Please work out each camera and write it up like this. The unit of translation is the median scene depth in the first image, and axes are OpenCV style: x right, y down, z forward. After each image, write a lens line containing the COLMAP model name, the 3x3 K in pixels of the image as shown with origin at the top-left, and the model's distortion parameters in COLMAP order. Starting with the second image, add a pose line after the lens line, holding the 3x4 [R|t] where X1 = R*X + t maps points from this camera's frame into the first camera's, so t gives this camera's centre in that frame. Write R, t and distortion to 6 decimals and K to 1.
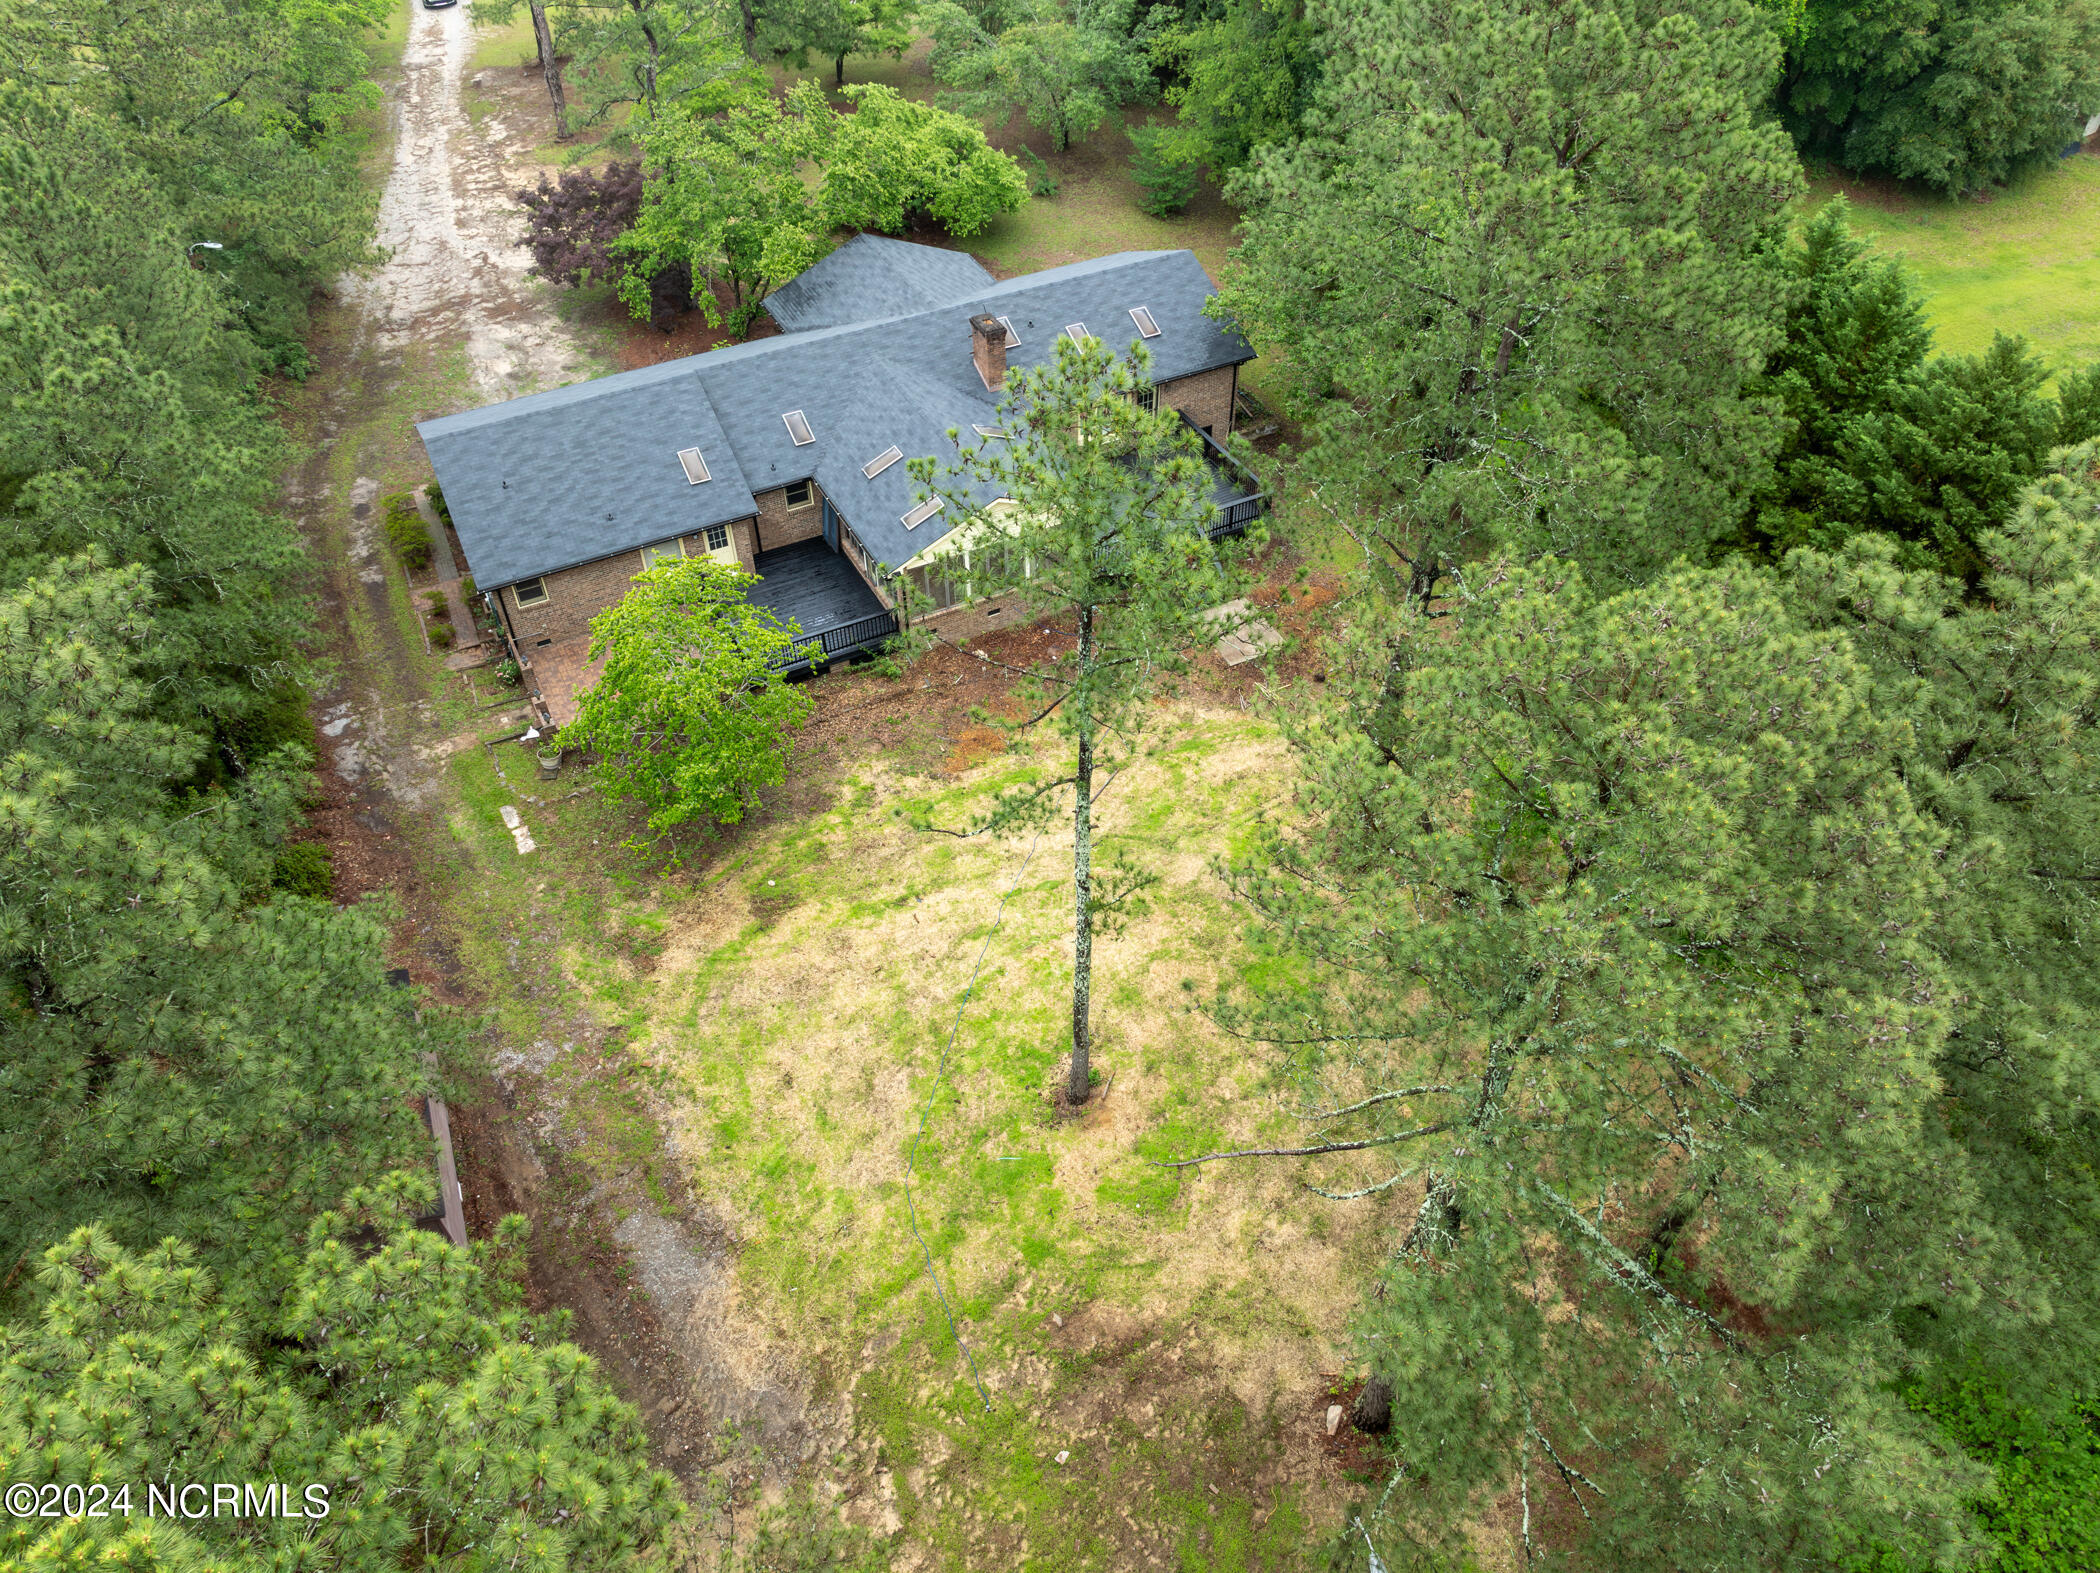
lens RADIAL K [[1477.7, 0, 1047.2], [0, 1477.7, 798.7], [0, 0, 1]] dist [-0.046883, 0.015849]
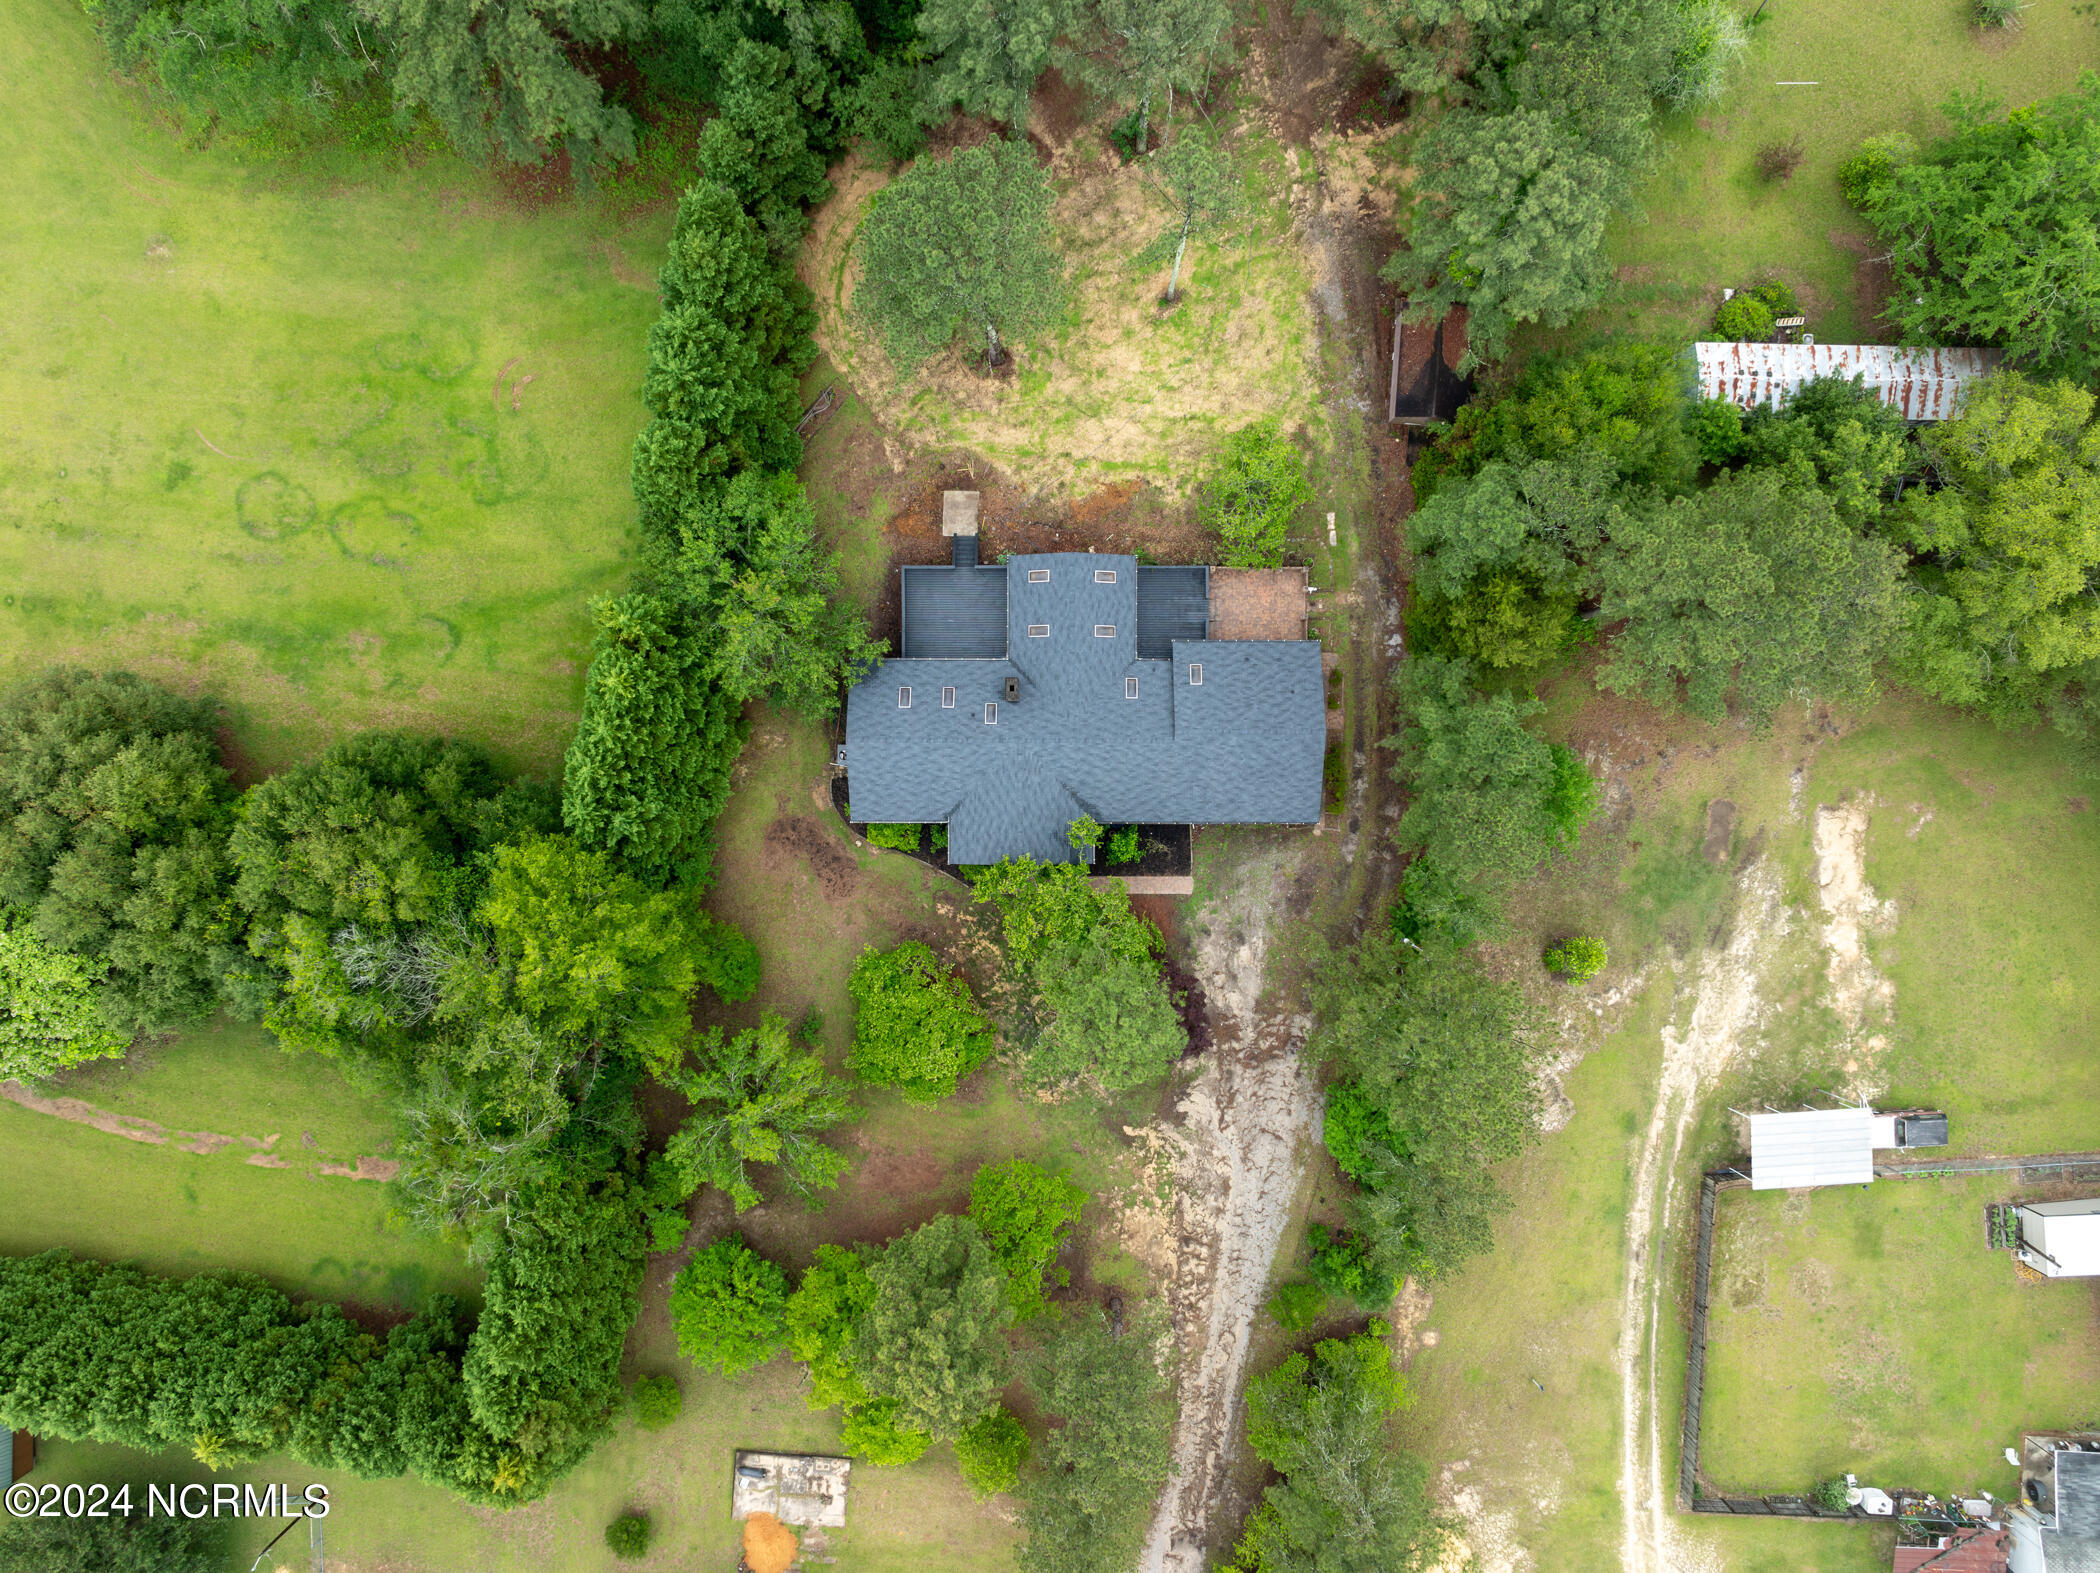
lens RADIAL K [[1477.7, 0, 1047.9], [0, 1477.7, 785.1], [0, 0, 1]] dist [-0.046883, 0.015849]
pose [[-0.889621, -0.456608, 0.009103, -0.152334], [0.334459, -0.637805, 0.693788, -1.662141], [-0.310983, 0.620253, 0.720122, -0.200581]]
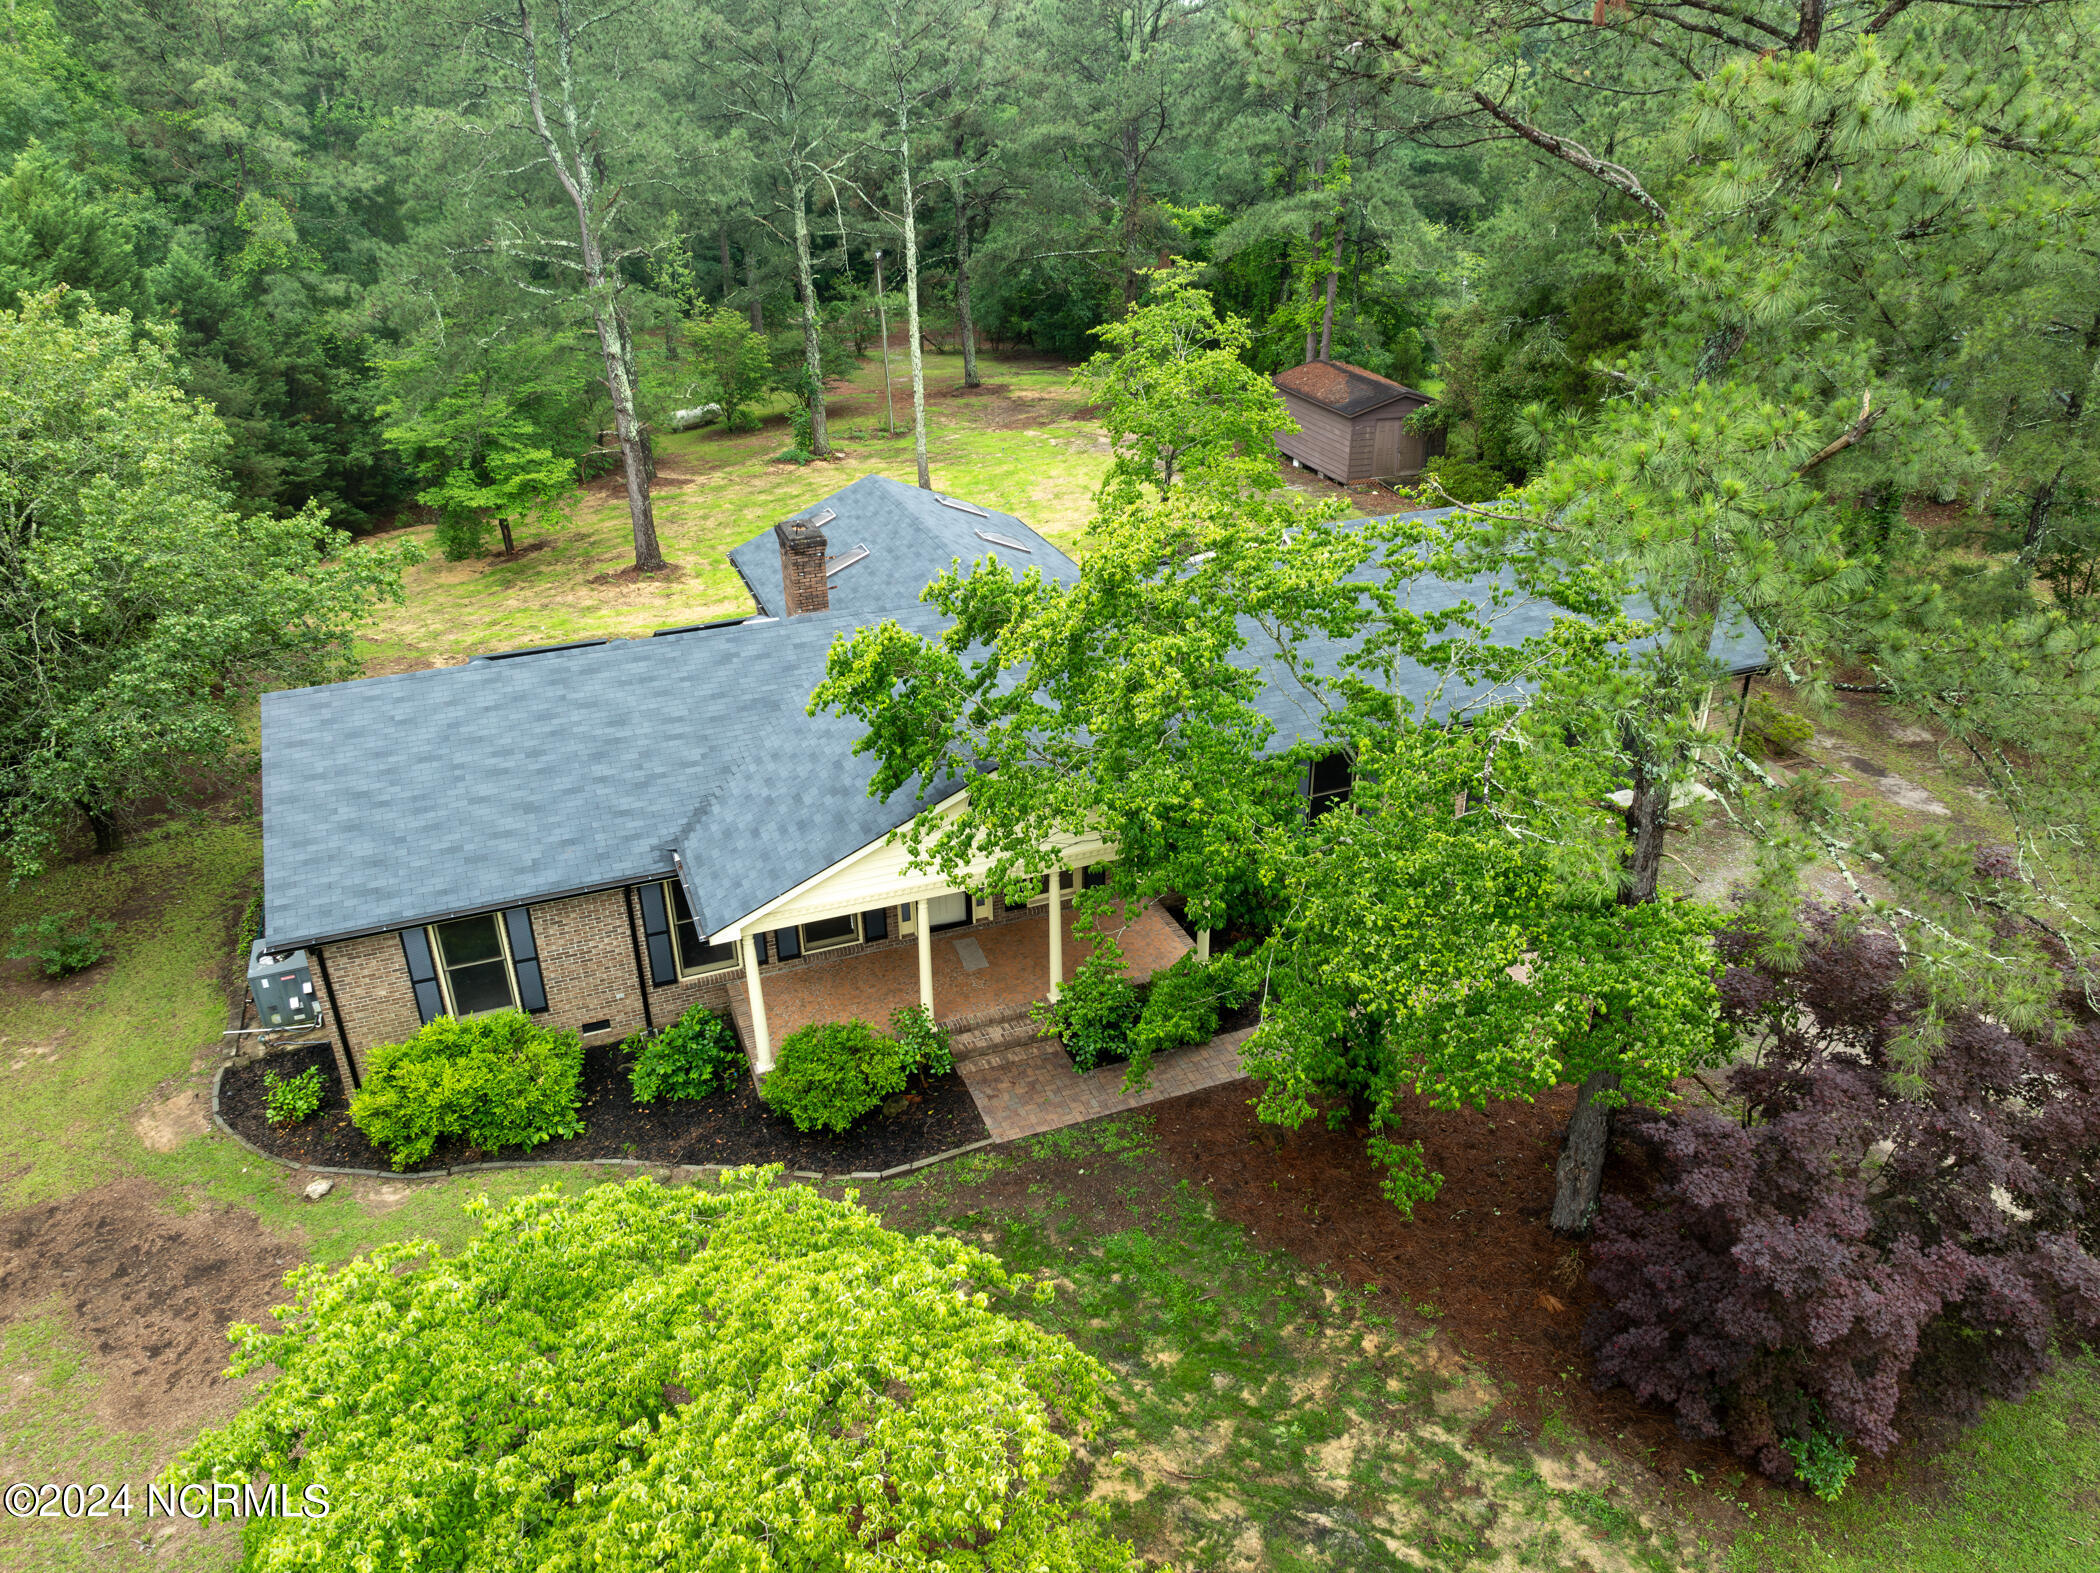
lens RADIAL K [[1477.7, 0, 1051.8], [0, 1477.7, 794.6], [0, 0, 1]] dist [-0.046883, 0.015849]
pose [[-0.993971, -0.020993, 0.107614, -0.217667], [0.095325, 0.319475, 0.942788, -0.879261], [-0.054172, 0.947362, -0.315548, 1.345525]]
